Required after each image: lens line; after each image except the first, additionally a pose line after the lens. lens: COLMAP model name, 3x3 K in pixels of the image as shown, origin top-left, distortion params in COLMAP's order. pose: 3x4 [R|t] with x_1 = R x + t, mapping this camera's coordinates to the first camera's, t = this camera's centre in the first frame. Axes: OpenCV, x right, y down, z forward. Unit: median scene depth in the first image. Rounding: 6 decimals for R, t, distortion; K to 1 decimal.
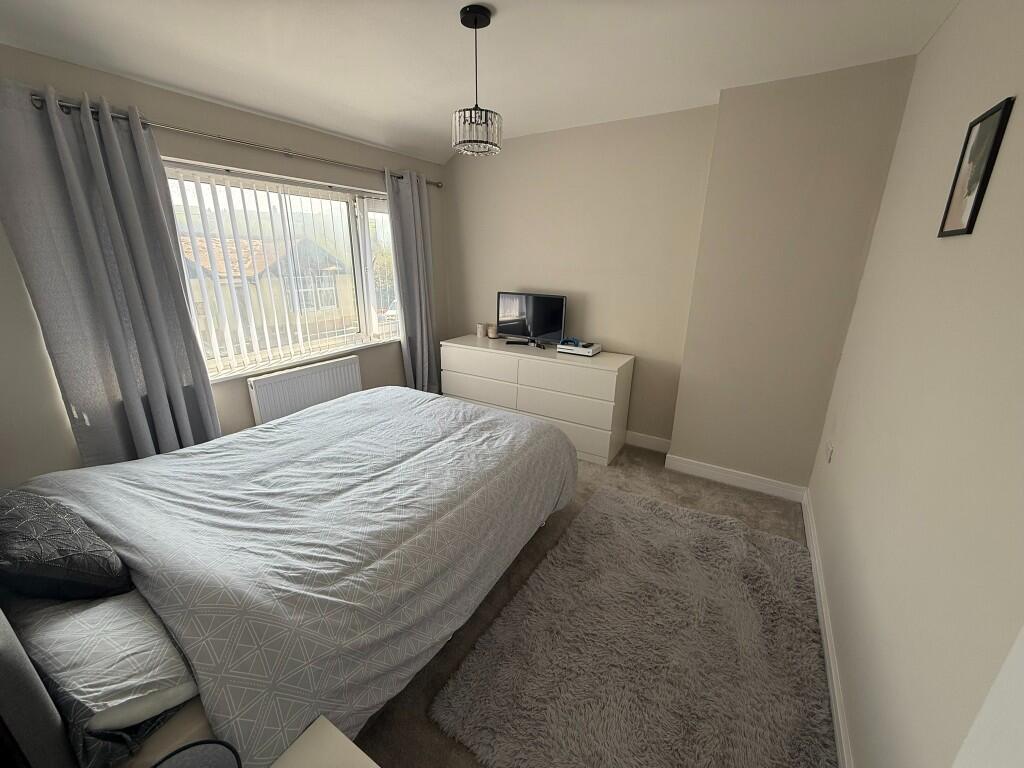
lens RADIAL K [[407.6, 0, 506.0], [0, 407.6, 382.5], [0, 0, 1]] dist [0.002096, -0.000177]
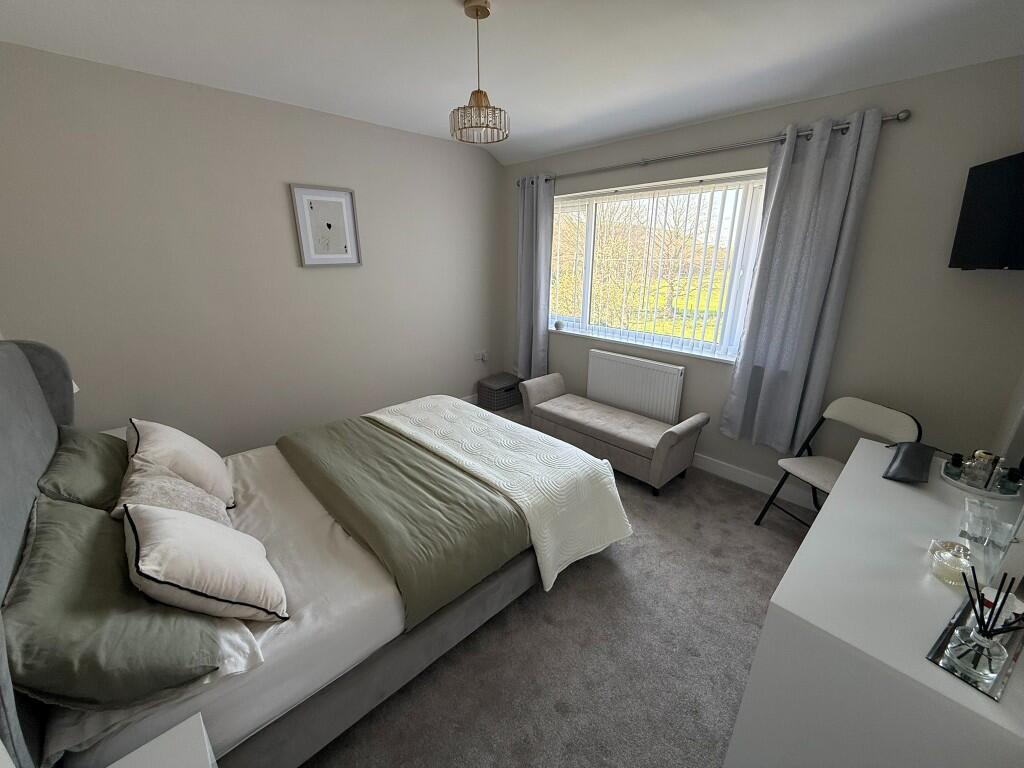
lens RADIAL K [[407.6, 0, 506.0], [0, 407.6, 382.5], [0, 0, 1]] dist [0.002096, -0.000177]
pose [[-0.260978, 0.302807, -0.916623, 0.945274], [-0.277639, 0.885866, 0.371695, -0.441182], [0.924558, 0.351495, -0.147120, 1.315699]]
